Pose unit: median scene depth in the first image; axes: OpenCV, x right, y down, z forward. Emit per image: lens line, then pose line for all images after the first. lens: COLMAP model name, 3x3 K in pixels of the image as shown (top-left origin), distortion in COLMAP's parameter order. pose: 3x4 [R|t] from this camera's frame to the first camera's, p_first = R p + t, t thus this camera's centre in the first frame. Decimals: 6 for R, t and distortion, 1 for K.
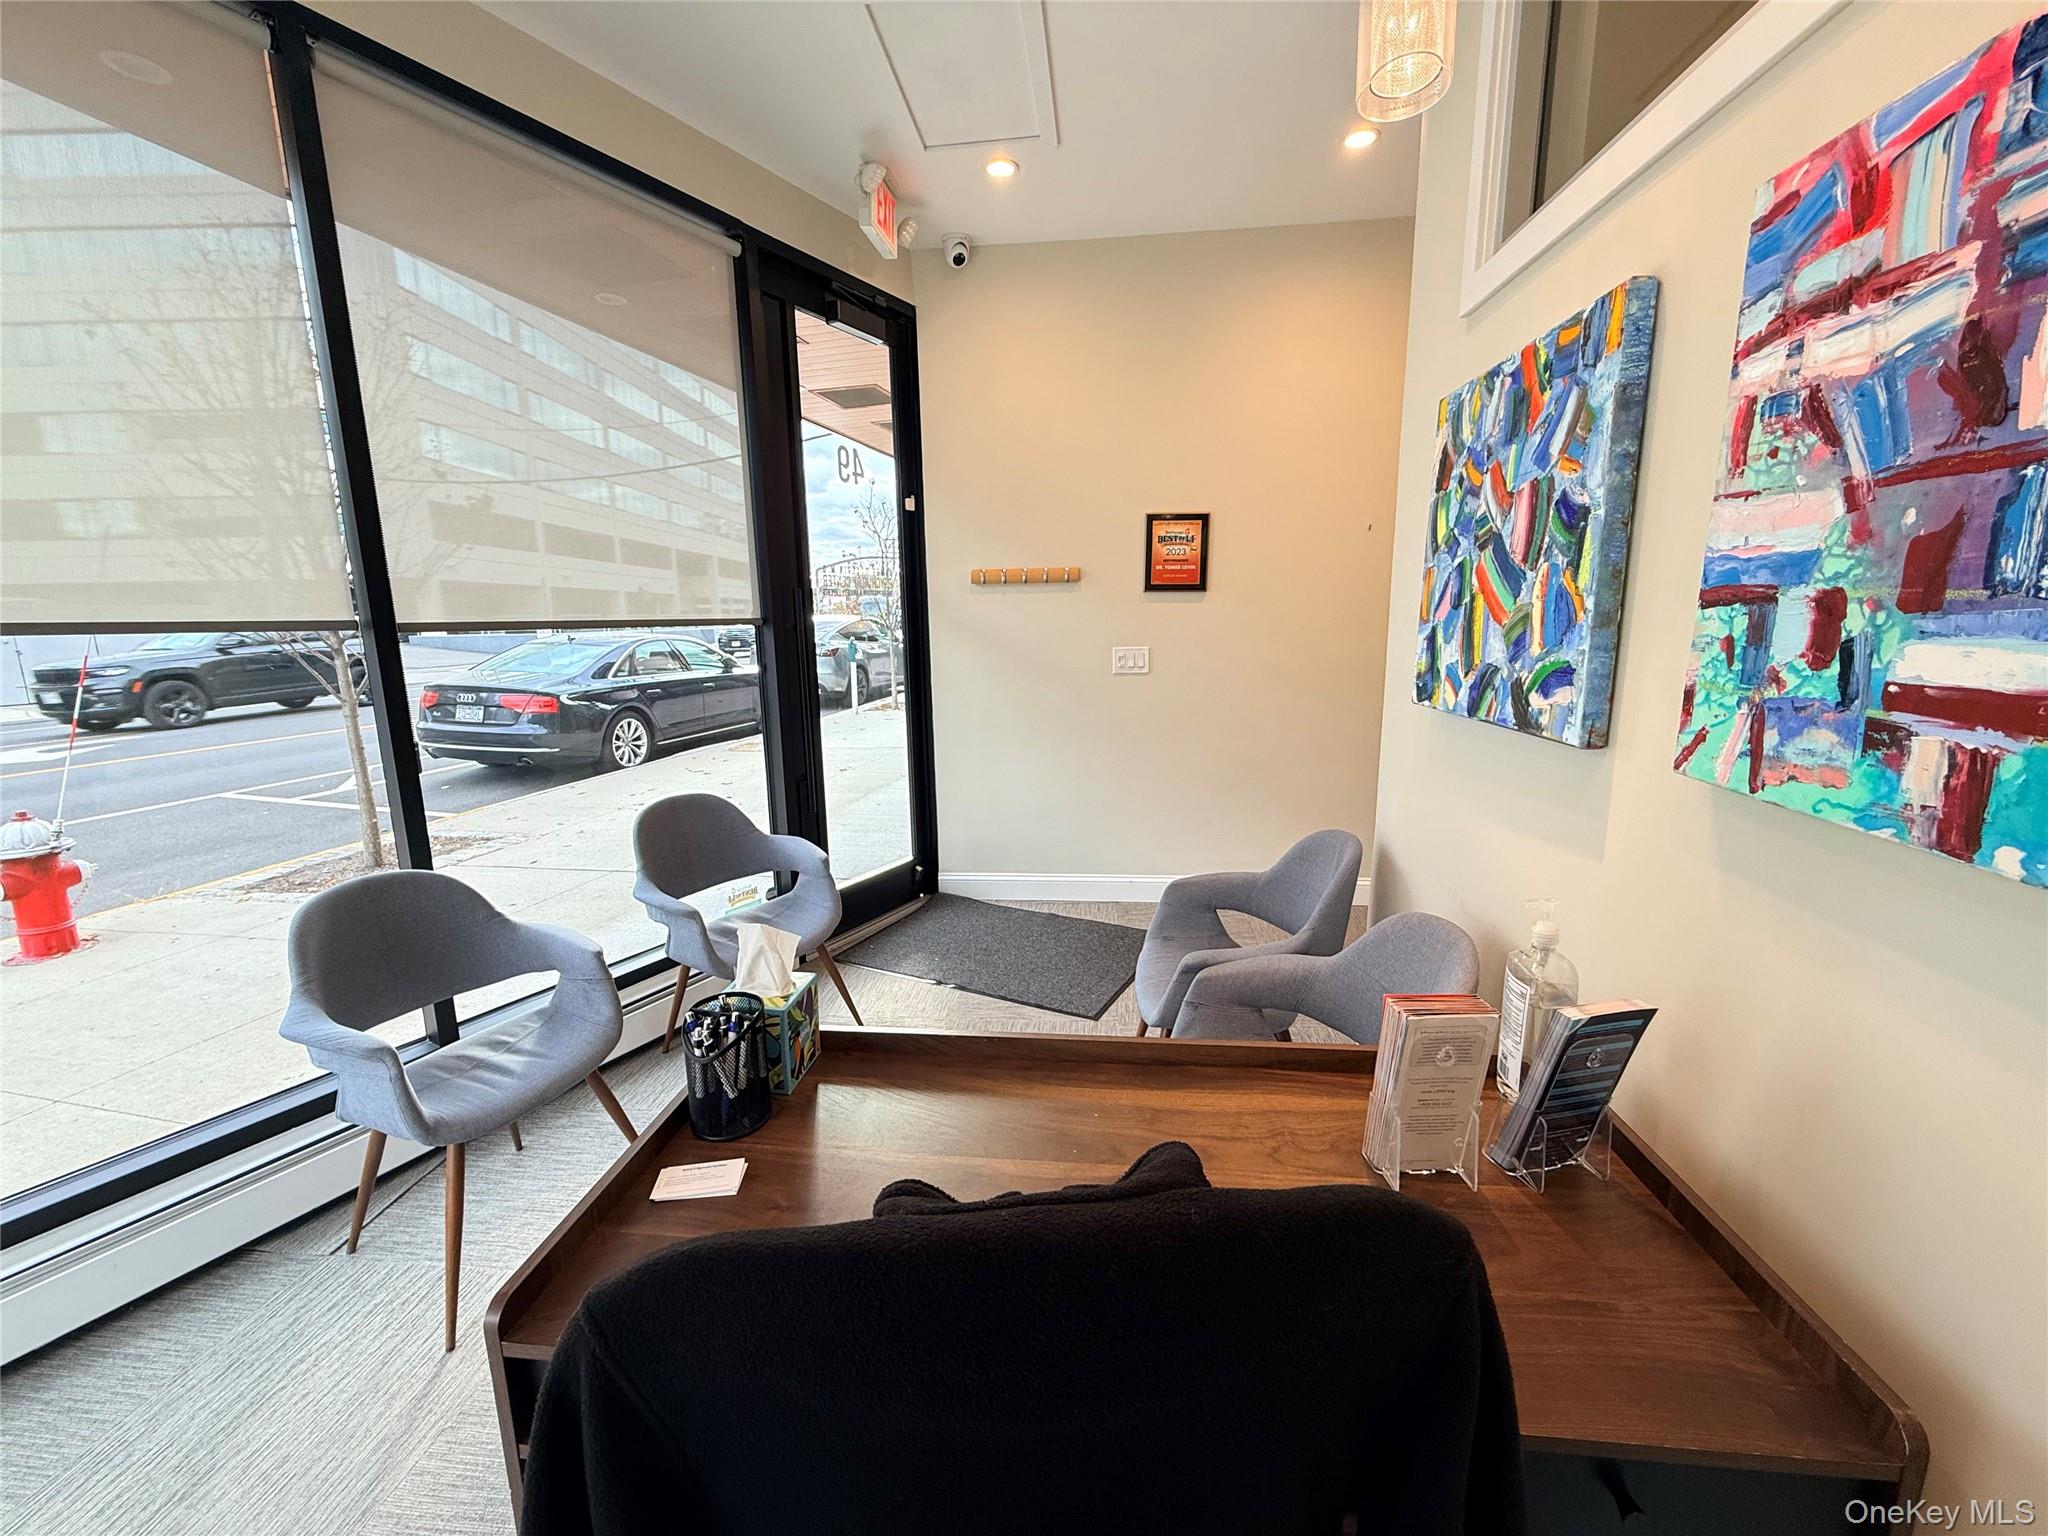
lens RADIAL K [[817.8, 0, 1025.5], [0, 817.8, 769.0], [0, 0, 1]] dist [0.002440, 0.000206]
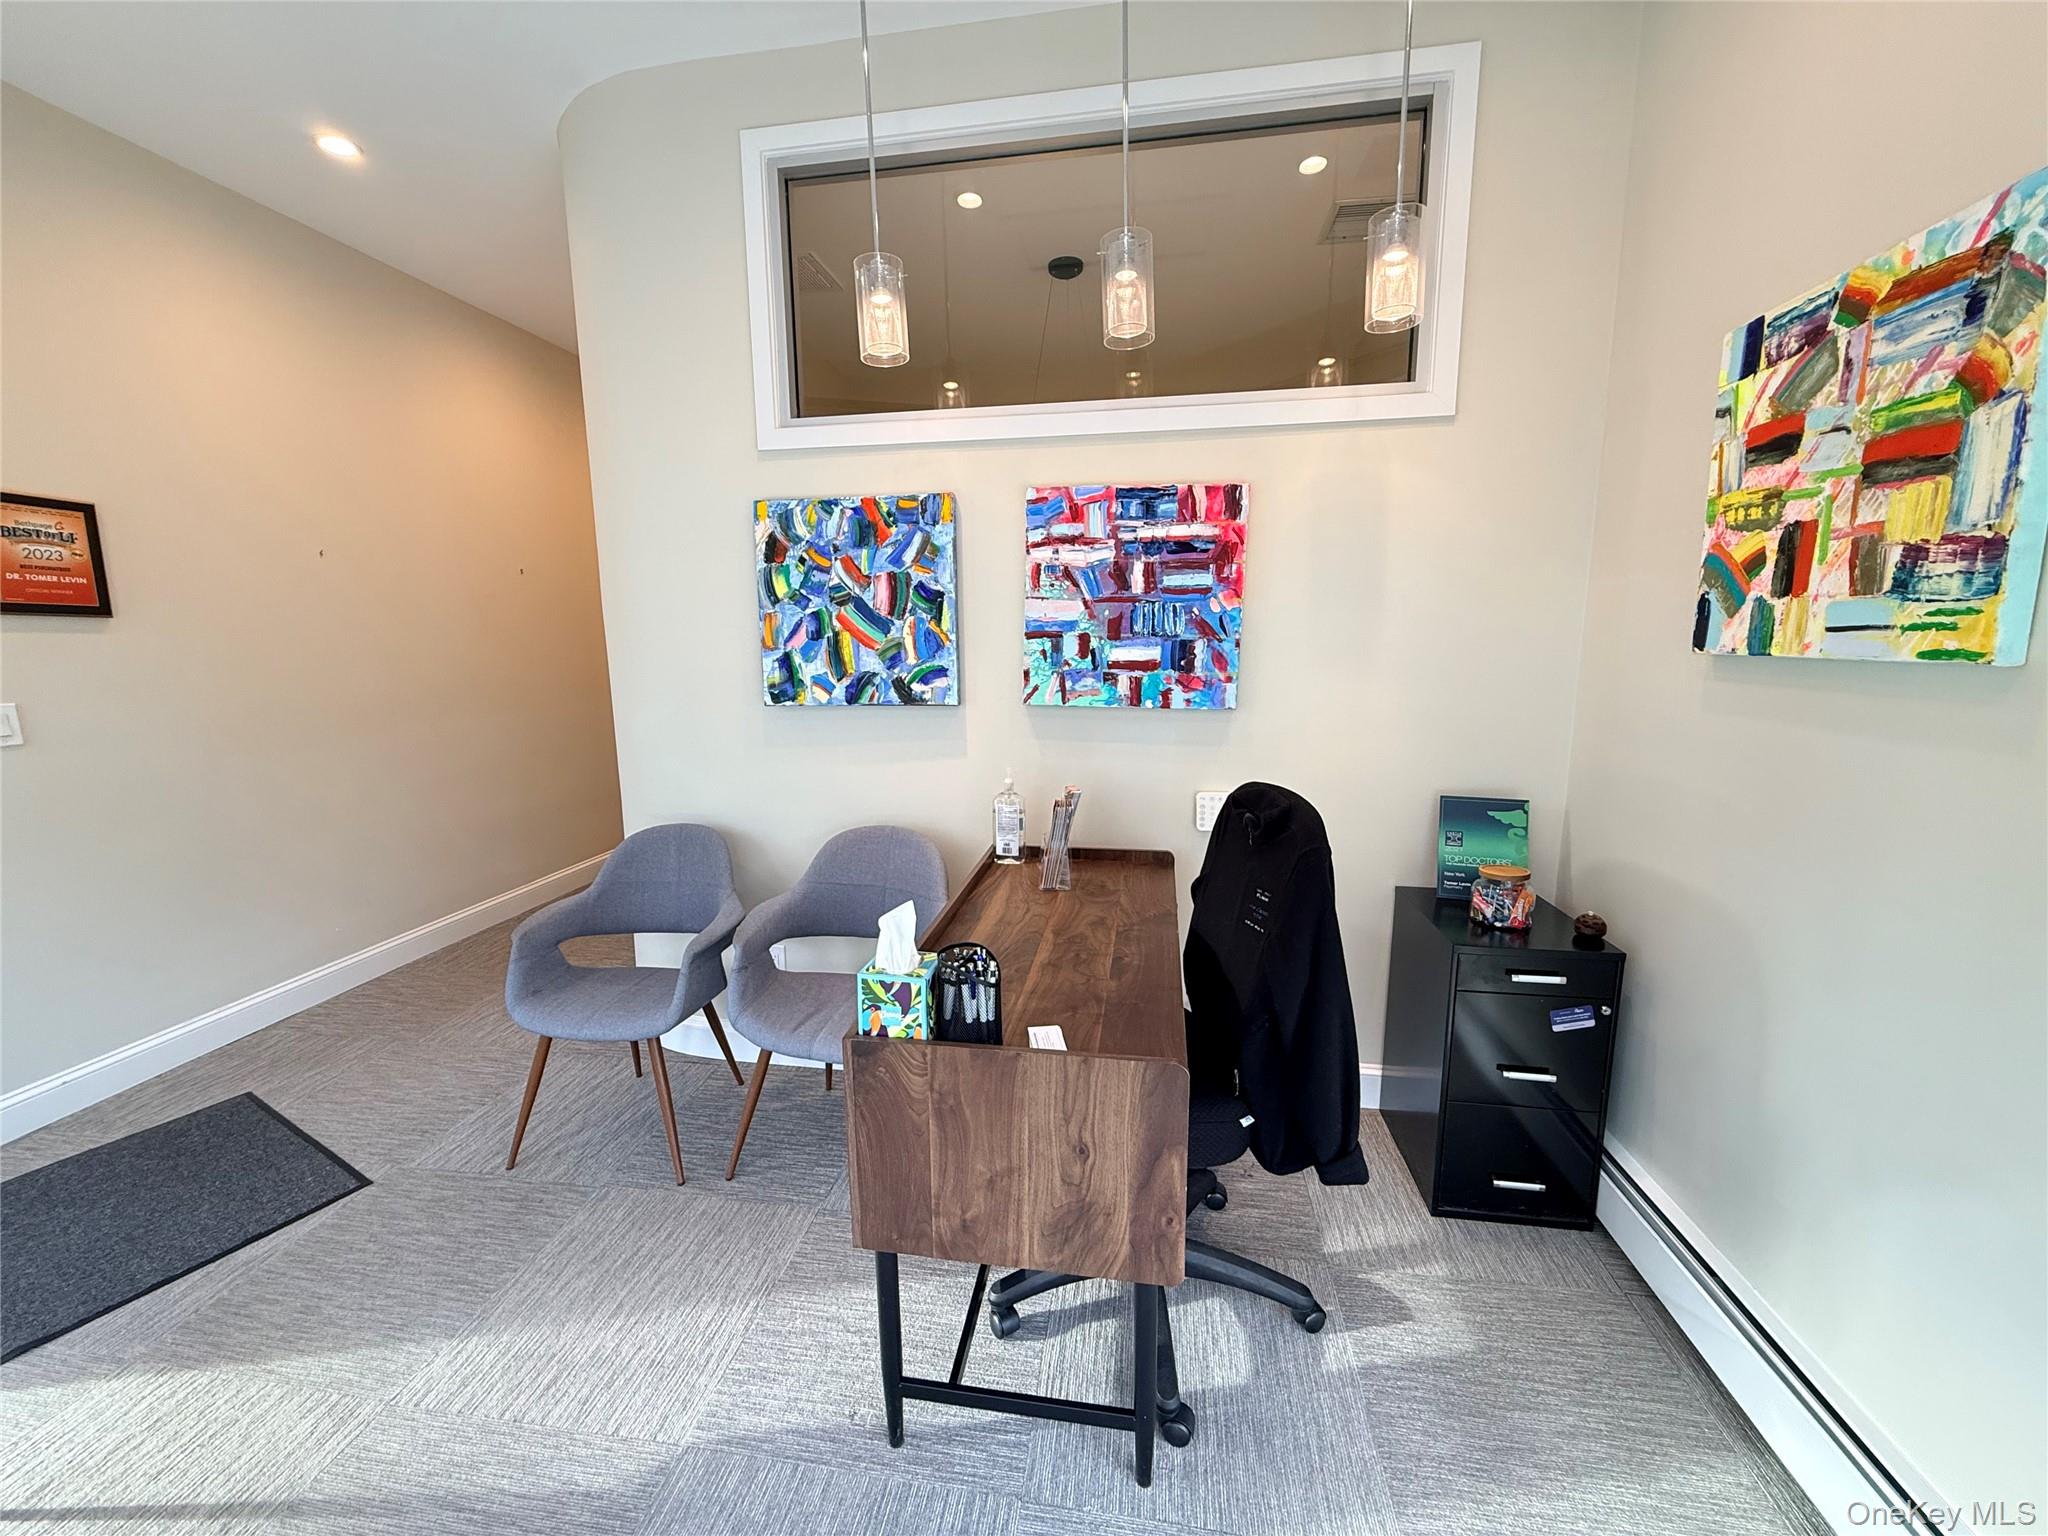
lens RADIAL K [[817.8, 0, 1020.4], [0, 817.8, 769.8], [0, 0, 1]] dist [0.002440, 0.000206]
pose [[0.053642, -0.149102, 0.987366, -1.923941], [0.194833, 0.971348, 0.136098, -0.163086], [-0.979369, 0.185071, 0.081155, 0.954843]]
